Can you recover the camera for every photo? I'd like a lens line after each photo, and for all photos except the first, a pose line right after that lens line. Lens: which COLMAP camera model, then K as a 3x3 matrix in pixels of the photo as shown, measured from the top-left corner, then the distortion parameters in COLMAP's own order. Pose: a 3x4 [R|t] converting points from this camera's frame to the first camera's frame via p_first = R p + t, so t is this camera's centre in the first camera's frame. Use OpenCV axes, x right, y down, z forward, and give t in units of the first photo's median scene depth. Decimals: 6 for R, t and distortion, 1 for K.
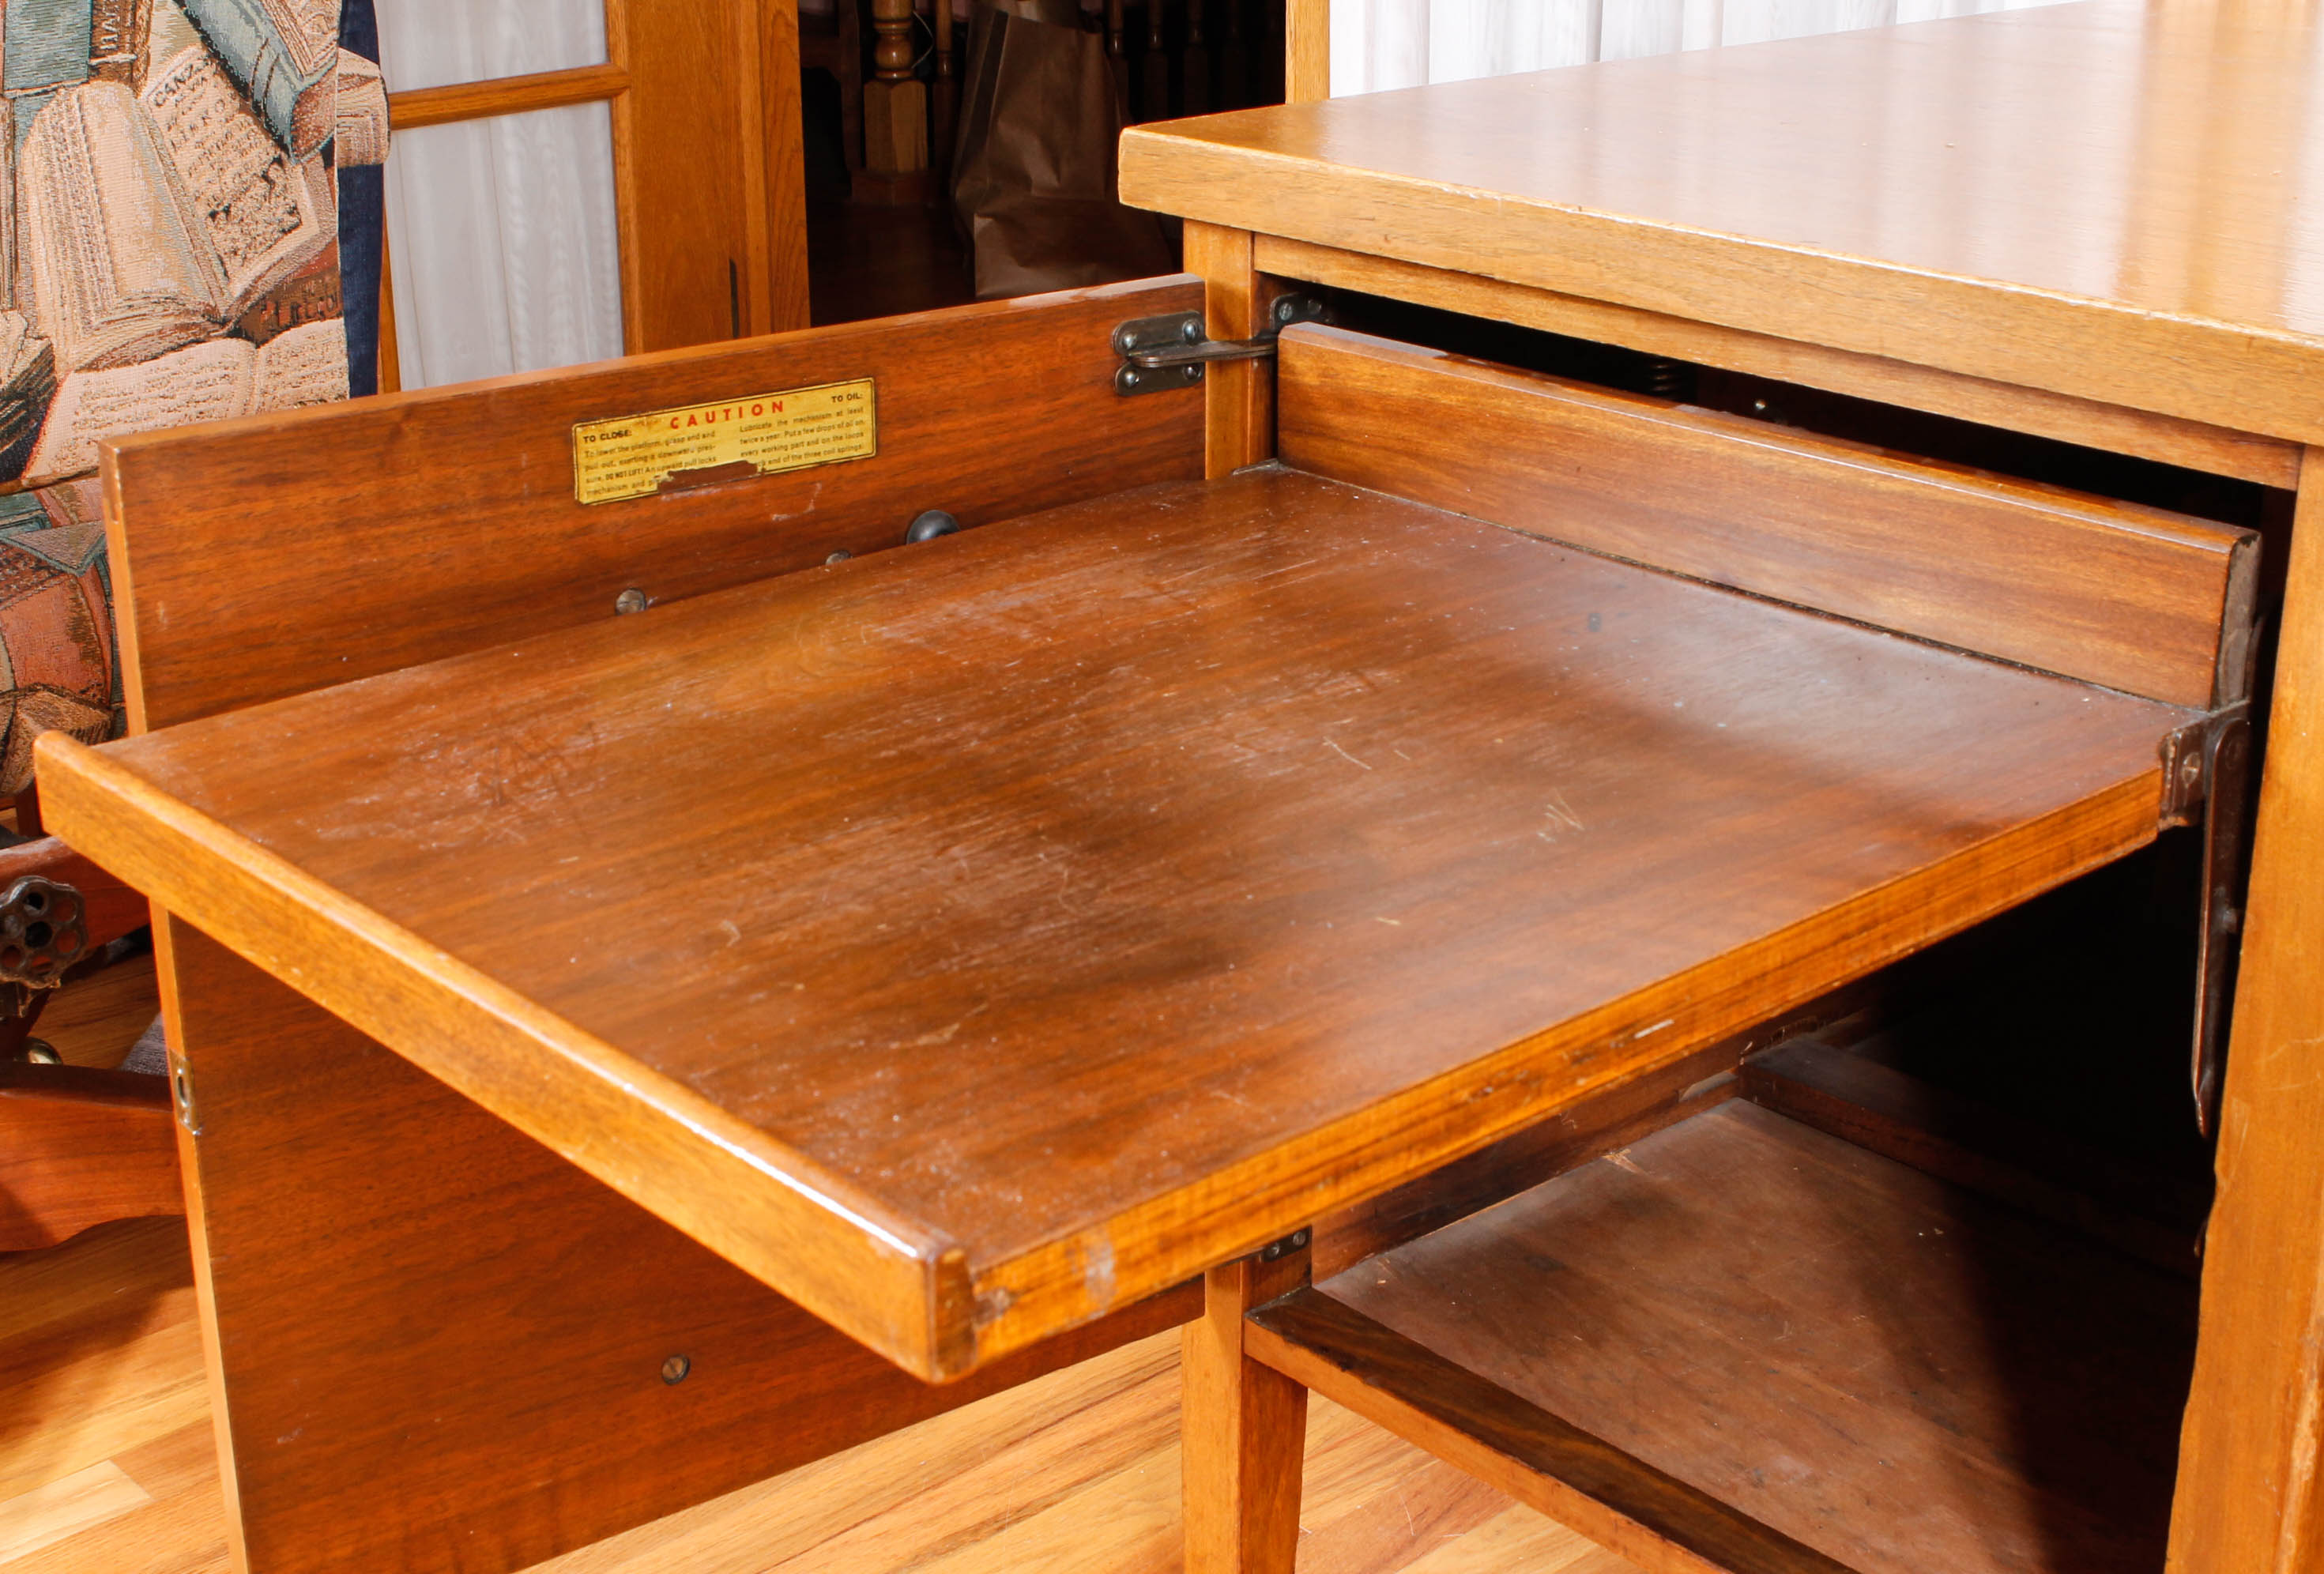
lens RADIAL K [[3235.7, 0, 1109.0], [0, 3235.7, 766.5], [0, 0, 1]] dist [-0.052139, 0.091173]
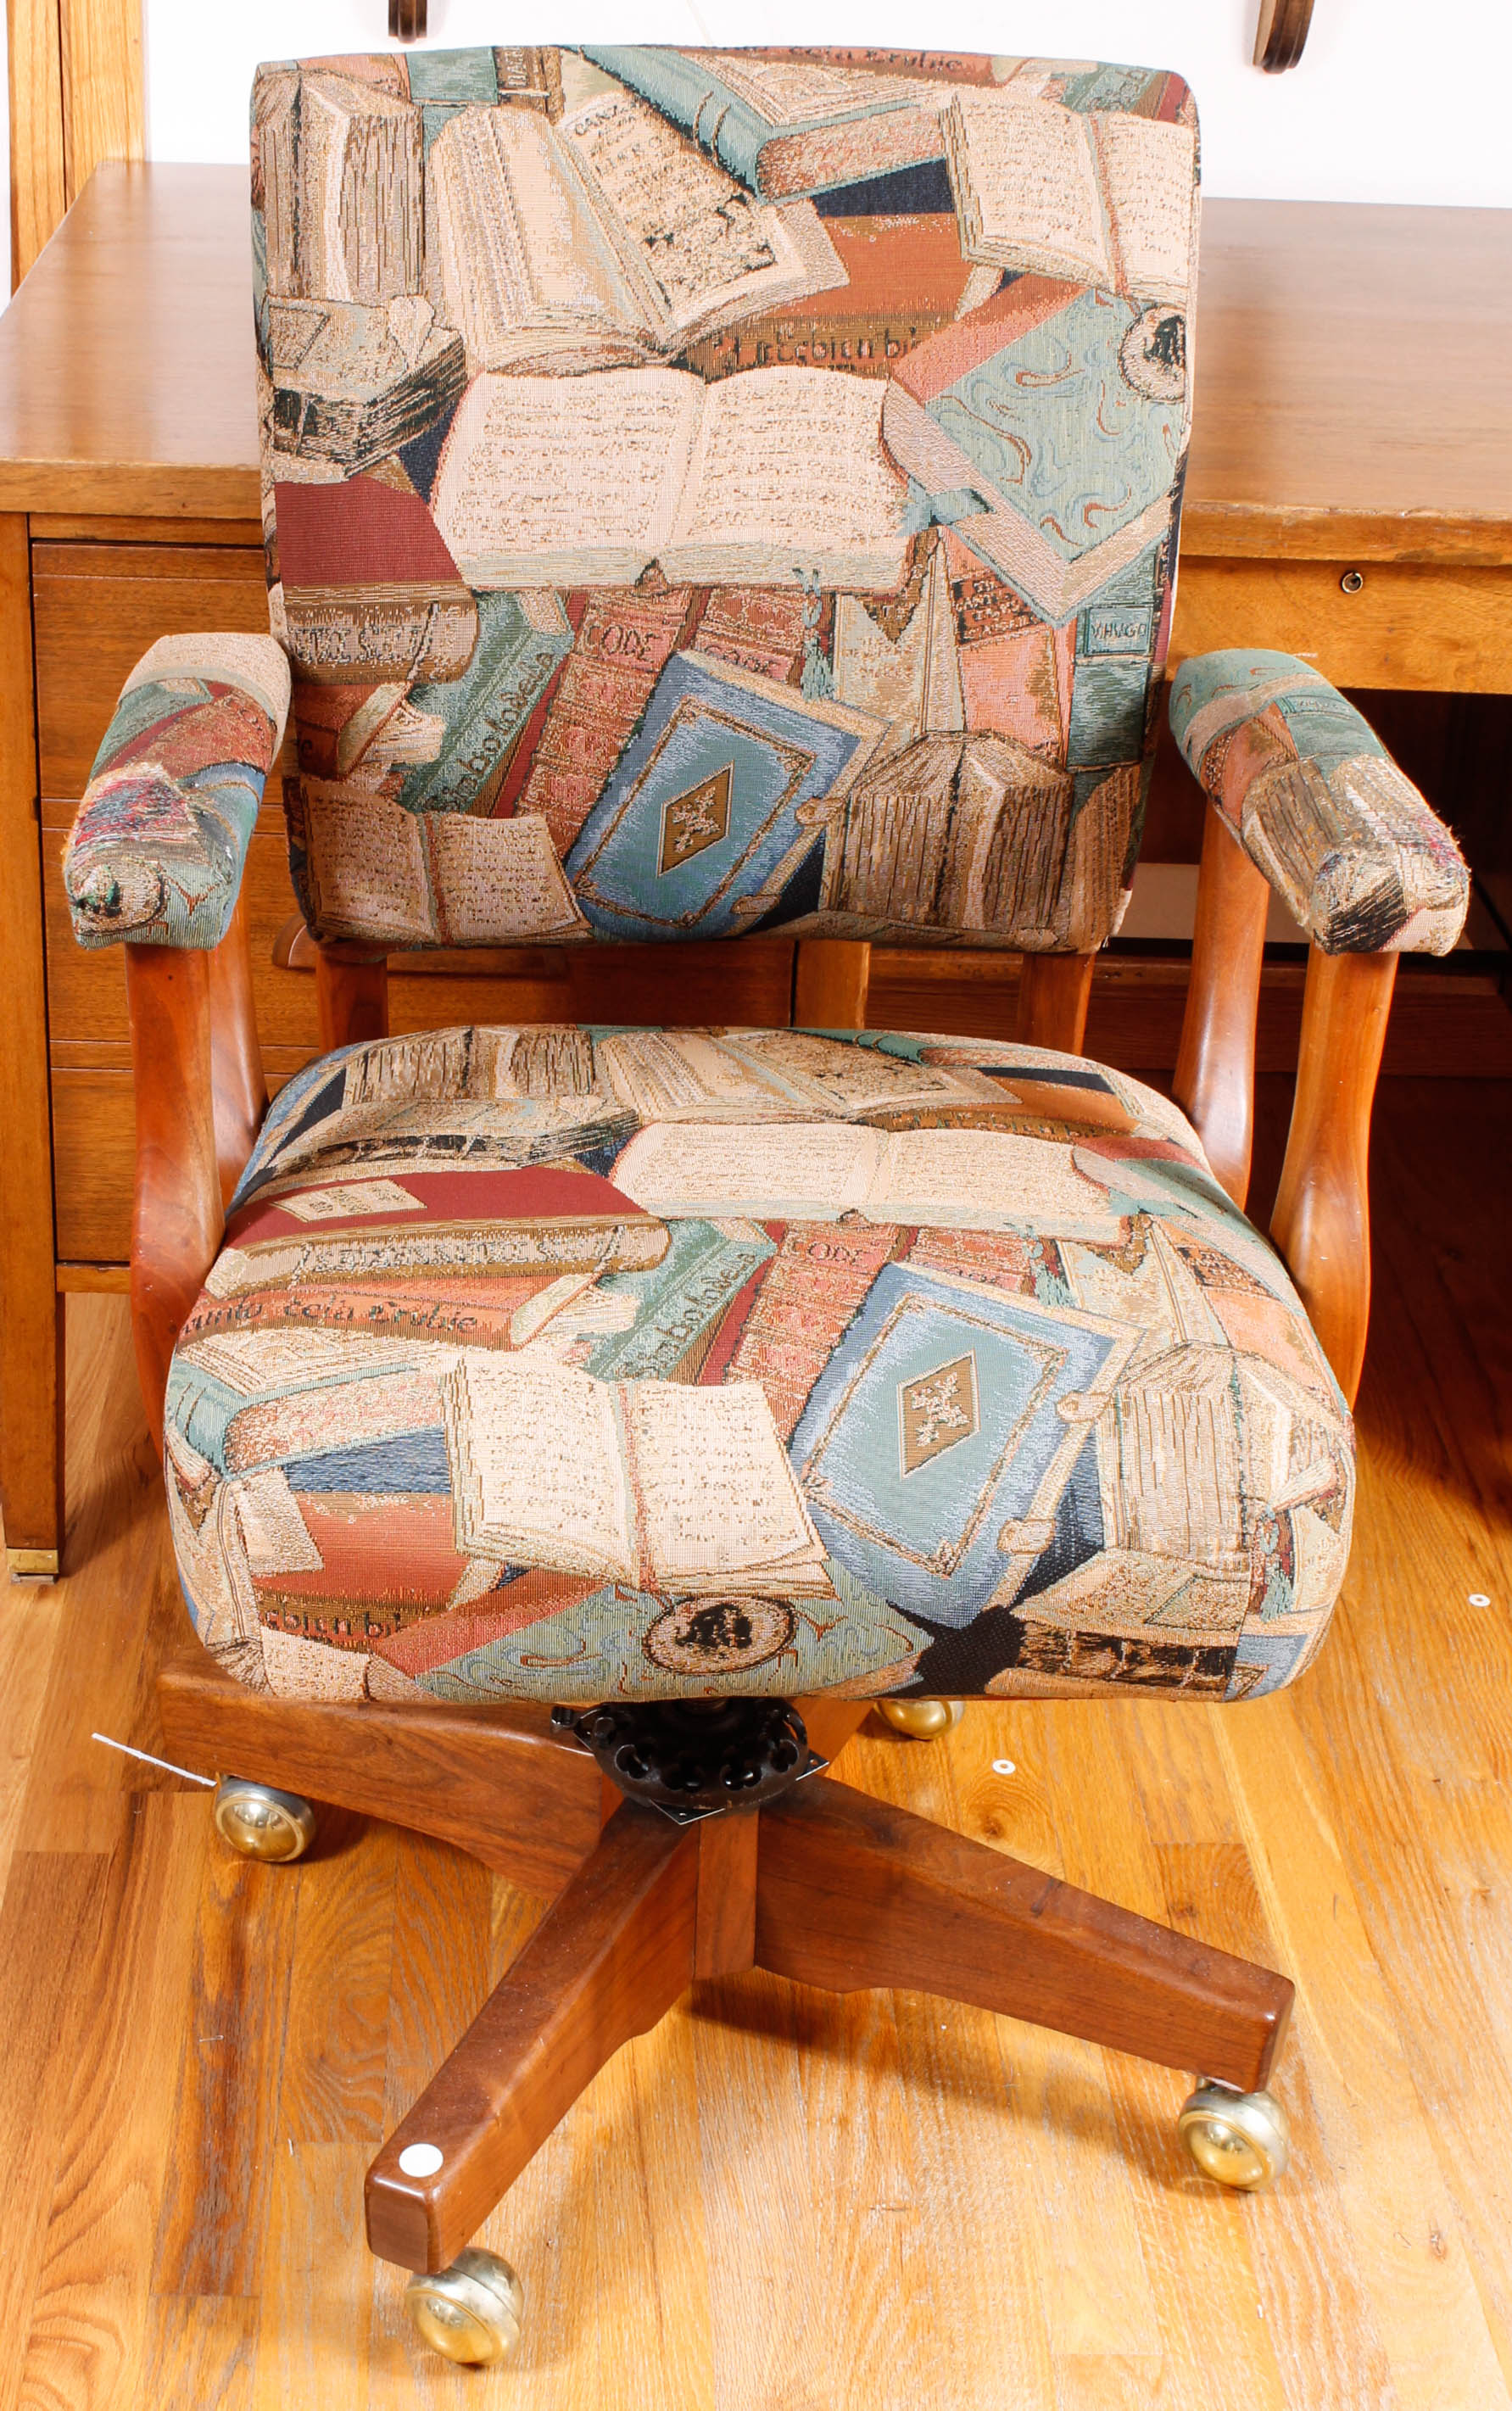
lens RADIAL K [[3697.1, 0, 641.1], [0, 3697.1, 1190.7], [0, 0, 1]] dist [-0.066592, 0.134368]
pose [[0.656902, -0.312766, 0.686044, -1.107610], [0.217750, 0.949828, 0.224525, -0.208138], [-0.721848, 0.001895, 0.692049, -0.368310]]
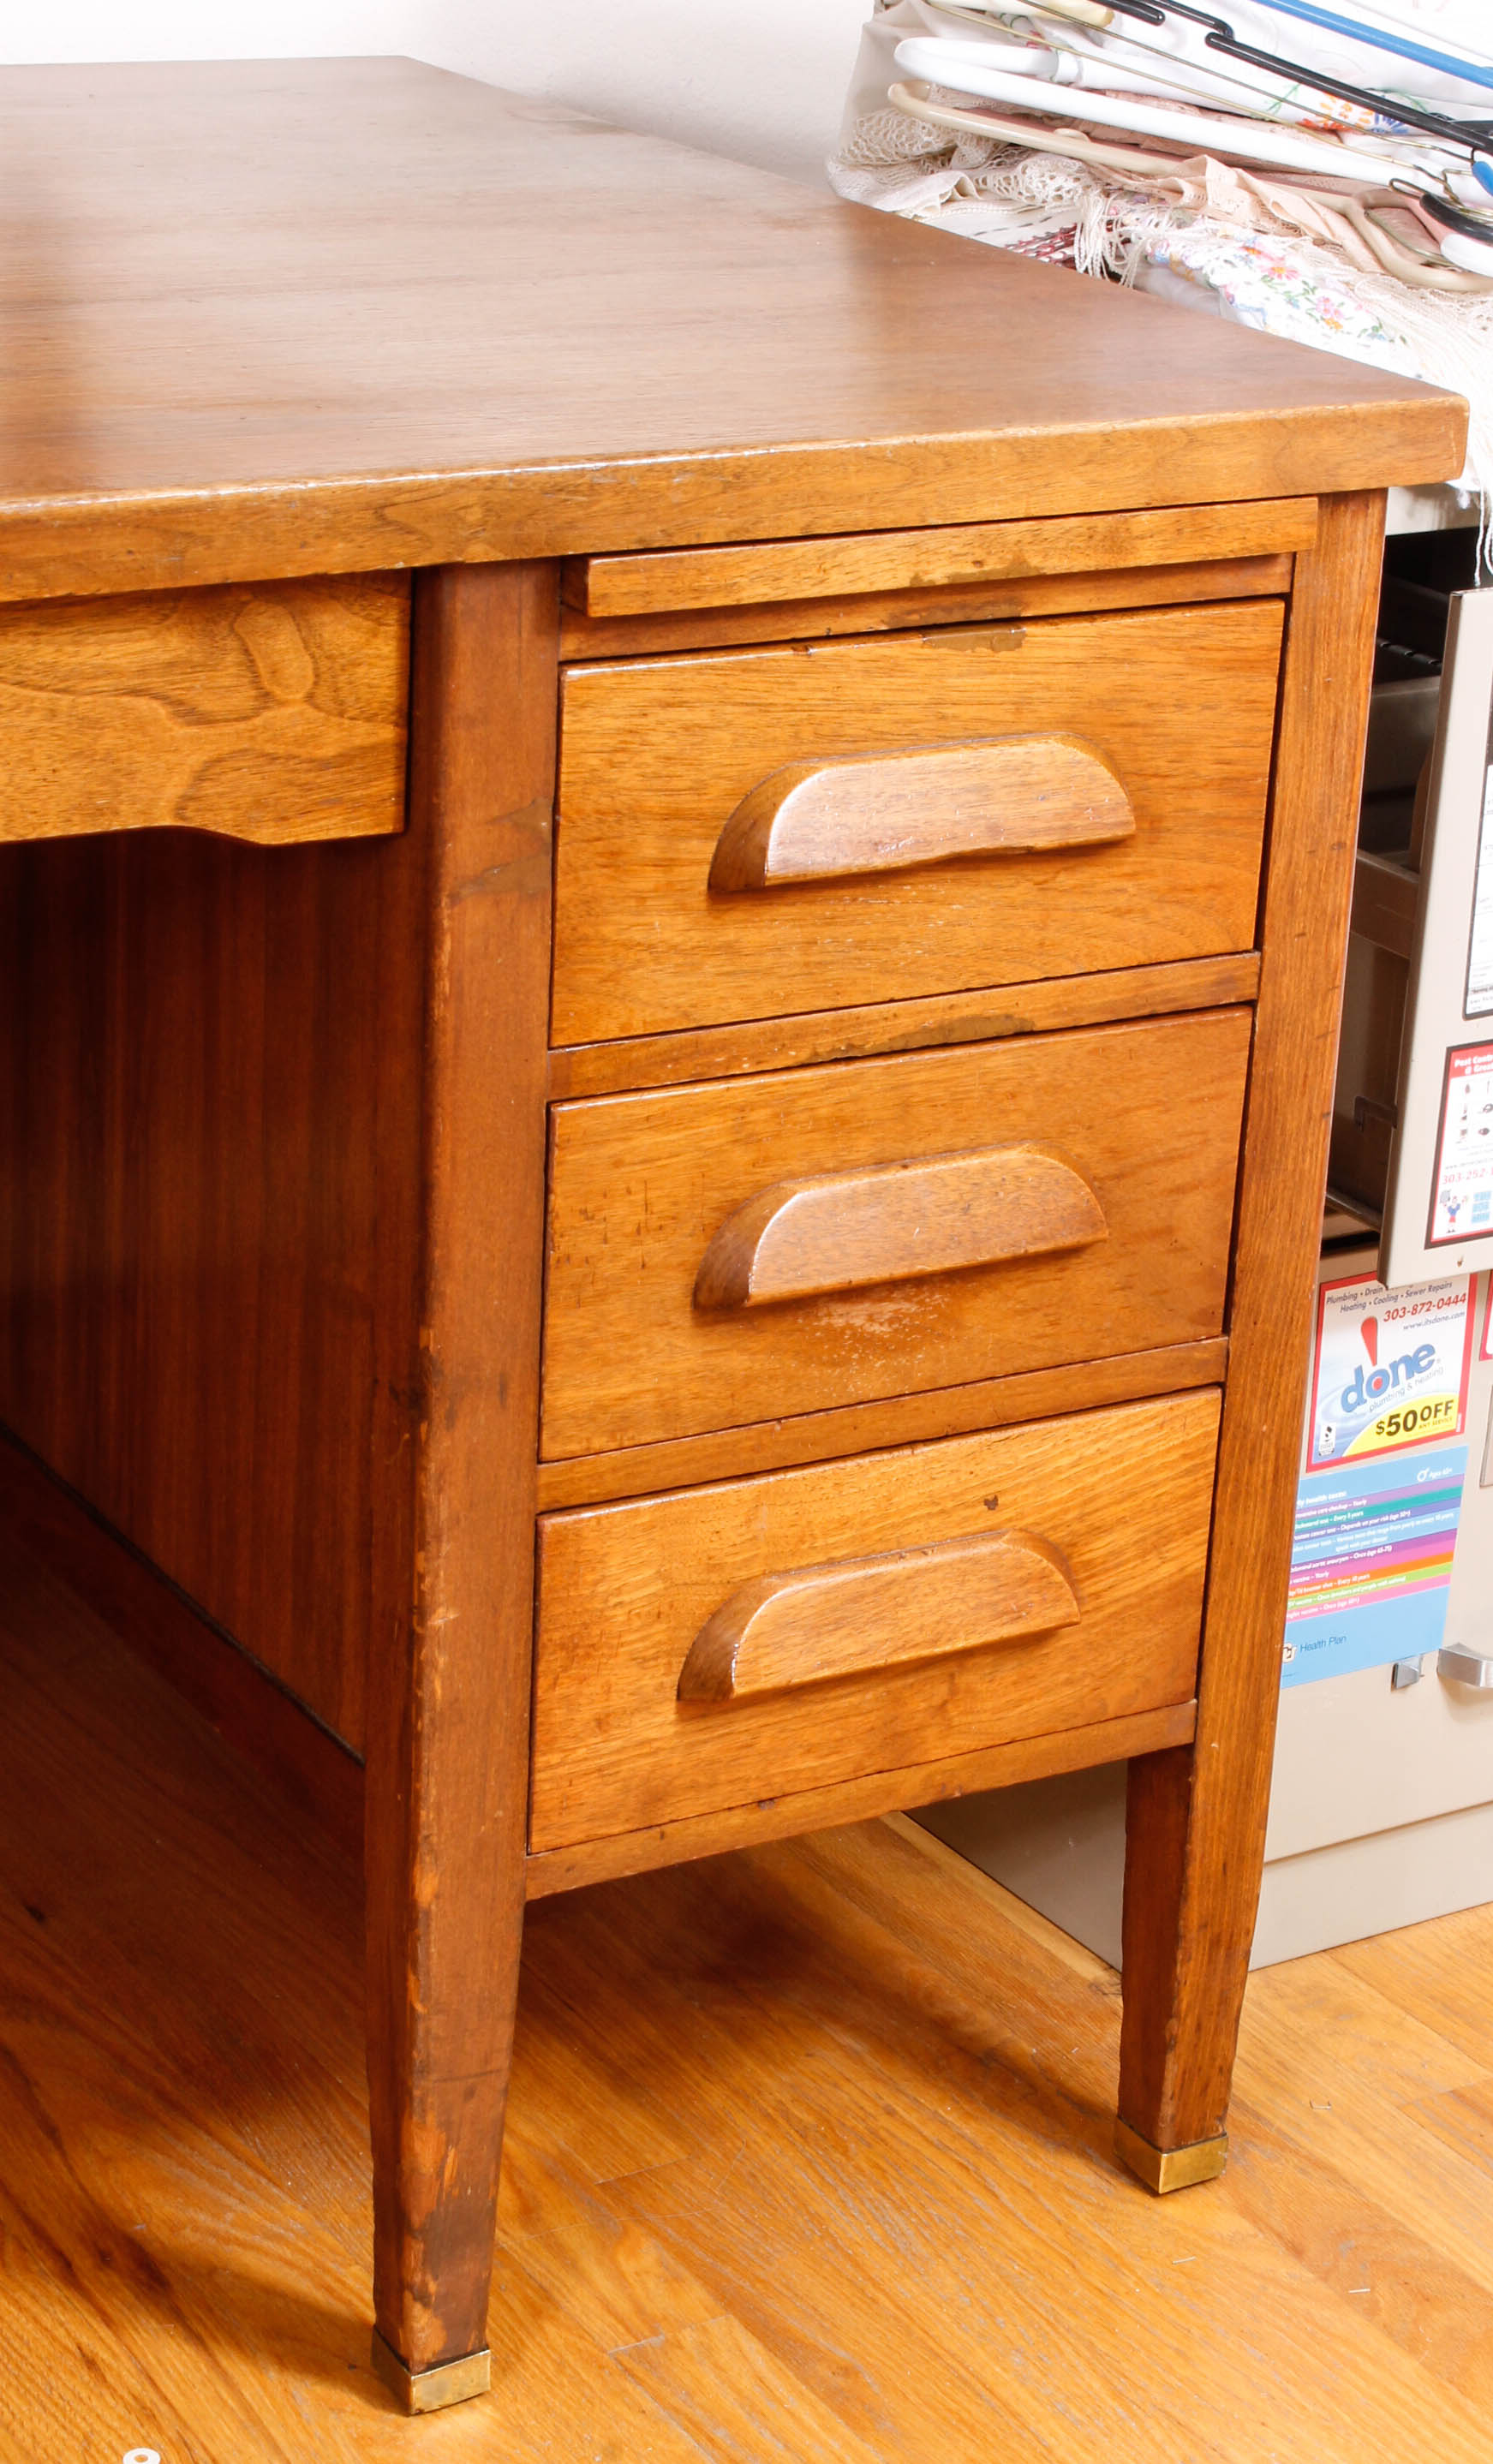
lens RADIAL K [[4879.8, 0, 820.0], [0, 4879.8, 1246.6], [0, 0, 1]] dist [-0.000332, 0.192371]
pose [[0.177137, -0.337048, 0.924674, -0.687340], [0.284151, 0.917035, 0.279830, -0.137550], [-0.942274, 0.213179, 0.258213, 0.061638]]
